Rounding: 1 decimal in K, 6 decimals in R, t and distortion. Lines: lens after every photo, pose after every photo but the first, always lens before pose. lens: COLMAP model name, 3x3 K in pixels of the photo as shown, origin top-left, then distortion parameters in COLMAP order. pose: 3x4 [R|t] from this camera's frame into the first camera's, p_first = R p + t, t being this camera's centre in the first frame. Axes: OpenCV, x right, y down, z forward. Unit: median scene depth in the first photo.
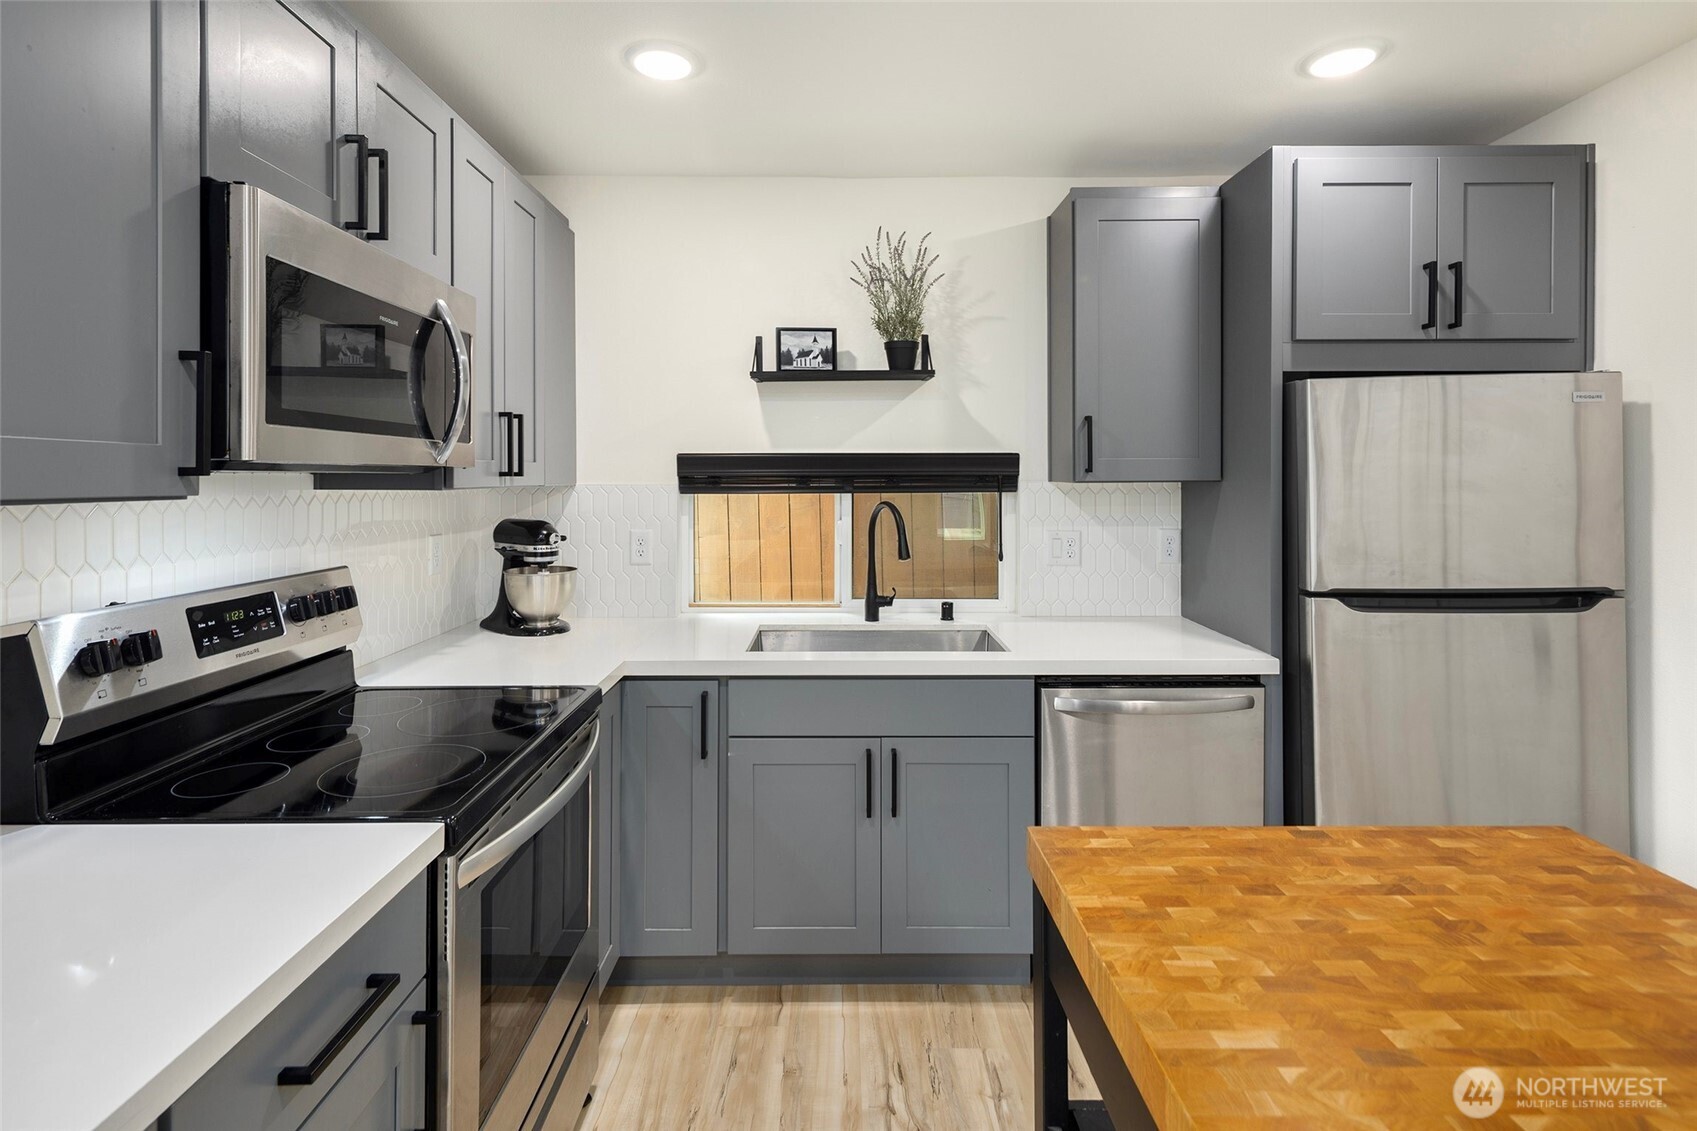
lens RADIAL K [[821.6, 0, 839.9], [0, 821.6, 477.2], [0, 0, 1]] dist [0.003325, 0.000172]
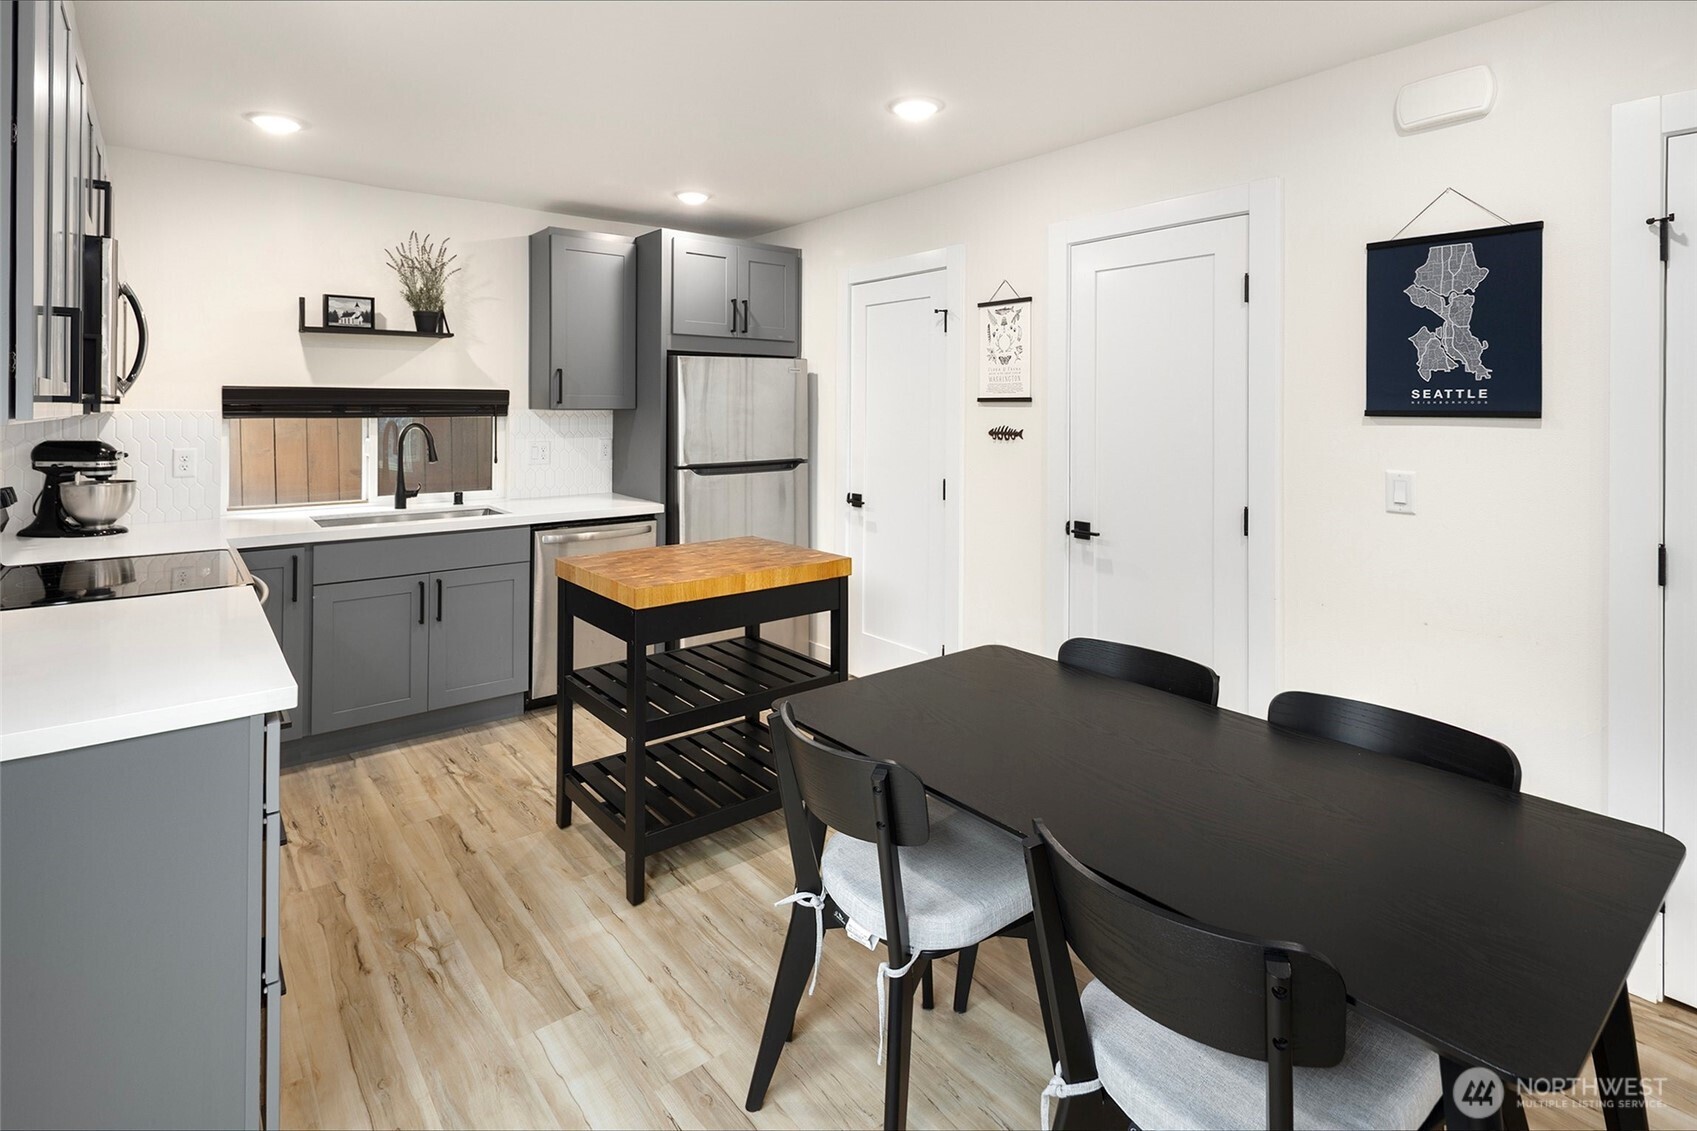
lens RADIAL K [[842.9, 0, 847.0], [0, 842.9, 406.3], [0, 0, 1]] dist [0.018676, 0.000293]
pose [[0.779697, 0.004439, 0.626141, -0.295596], [-0.004015, 0.999990, -0.002089, 0.001020], [-0.626144, -0.000885, 0.779707, -0.650204]]
